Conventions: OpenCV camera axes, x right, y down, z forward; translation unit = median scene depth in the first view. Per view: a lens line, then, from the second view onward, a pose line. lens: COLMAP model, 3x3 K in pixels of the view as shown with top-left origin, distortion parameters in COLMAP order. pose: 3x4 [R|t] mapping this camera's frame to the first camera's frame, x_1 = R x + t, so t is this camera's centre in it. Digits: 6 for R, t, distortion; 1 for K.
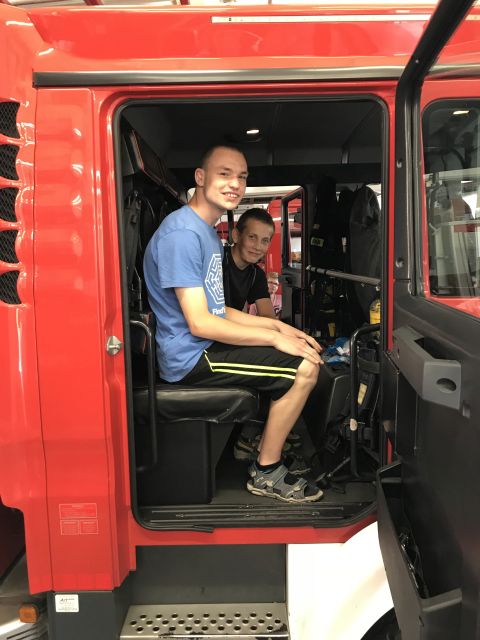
lens RADIAL K [[548.0, 0, 240.0], [0, 548.0, 320.0], [0, 0, 1]] dist [0.094572, -0.100864]
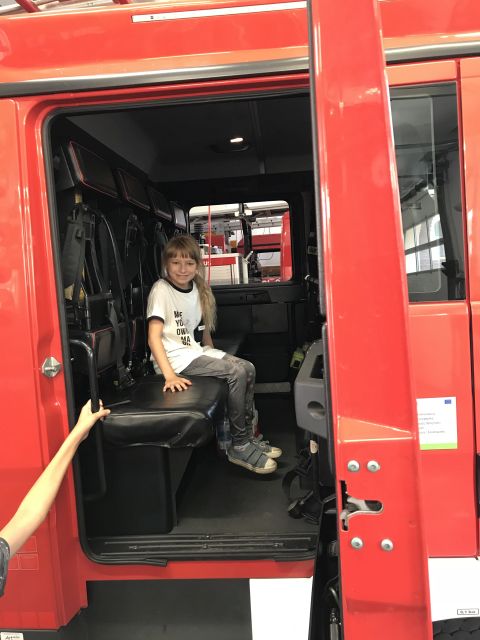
lens RADIAL K [[548.0, 0, 240.0], [0, 548.0, 320.0], [0, 0, 1]] dist [0.094572, -0.100864]
pose [[0.996035, -0.034293, -0.082082, 0.162260], [0.032112, 0.999099, -0.027749, 0.002157], [0.082959, 0.025004, 0.996239, 0.073880]]
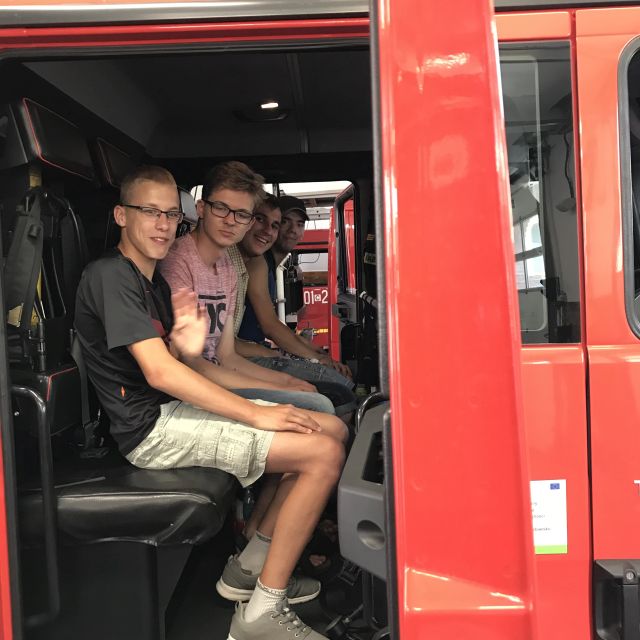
lens RADIAL K [[724.2, 0, 320.0], [0, 724.2, 320.0], [0, 0, 1]] dist [0.074765, -0.051061]
pose [[0.999759, -0.012834, -0.017822, 0.166906], [0.011862, 0.998491, -0.053625, -0.026353], [0.018483, 0.053401, 0.998402, 0.142852]]
